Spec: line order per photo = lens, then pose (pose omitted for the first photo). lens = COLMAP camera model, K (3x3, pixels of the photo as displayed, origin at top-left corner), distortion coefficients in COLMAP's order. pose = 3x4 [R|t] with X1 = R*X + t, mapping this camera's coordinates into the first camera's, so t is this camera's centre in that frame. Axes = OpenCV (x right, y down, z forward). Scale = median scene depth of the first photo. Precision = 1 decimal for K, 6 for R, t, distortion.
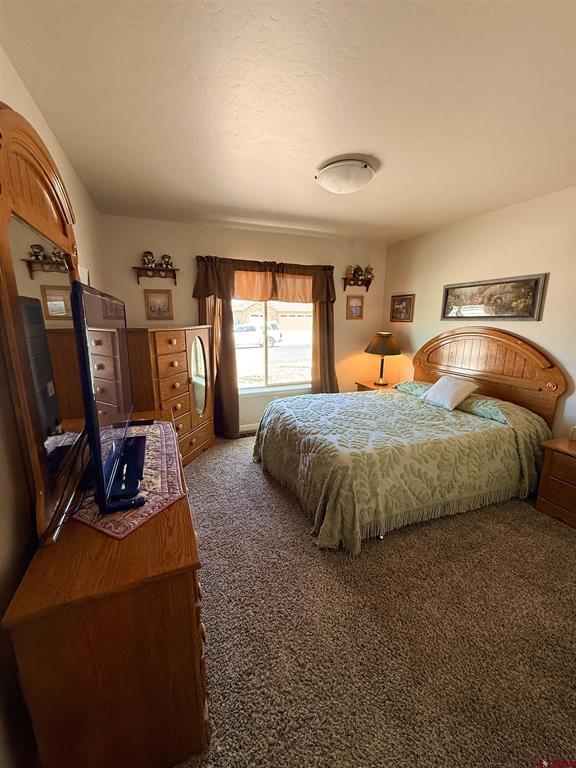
lens RADIAL K [[307.9, 0, 282.4], [0, 307.9, 383.6], [0, 0, 1]] dist [0.000349, 0.000894]
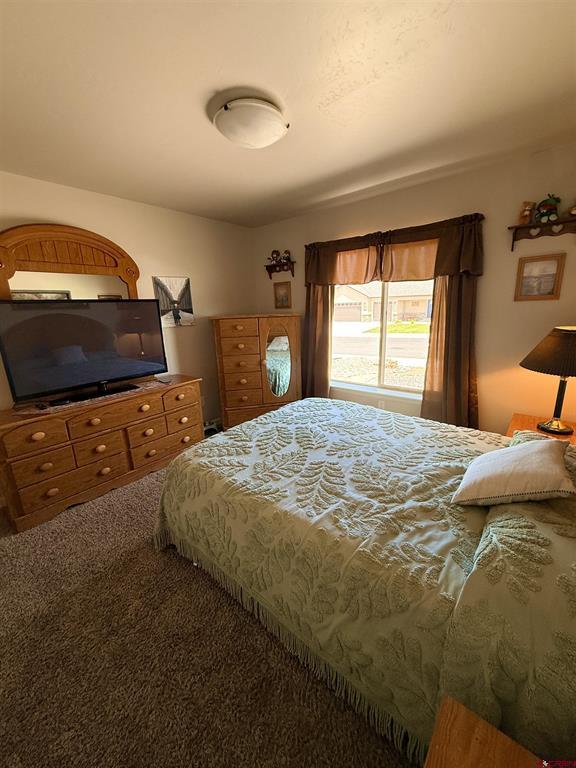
lens RADIAL K [[307.9, 0, 281.1], [0, 307.9, 386.0], [0, 0, 1]] dist [0.000349, 0.000894]
pose [[0.449891, 0.218439, -0.865958, 0.616422], [-0.138960, 0.974939, 0.173736, -0.107679], [0.882207, 0.042171, 0.468970, 0.408168]]
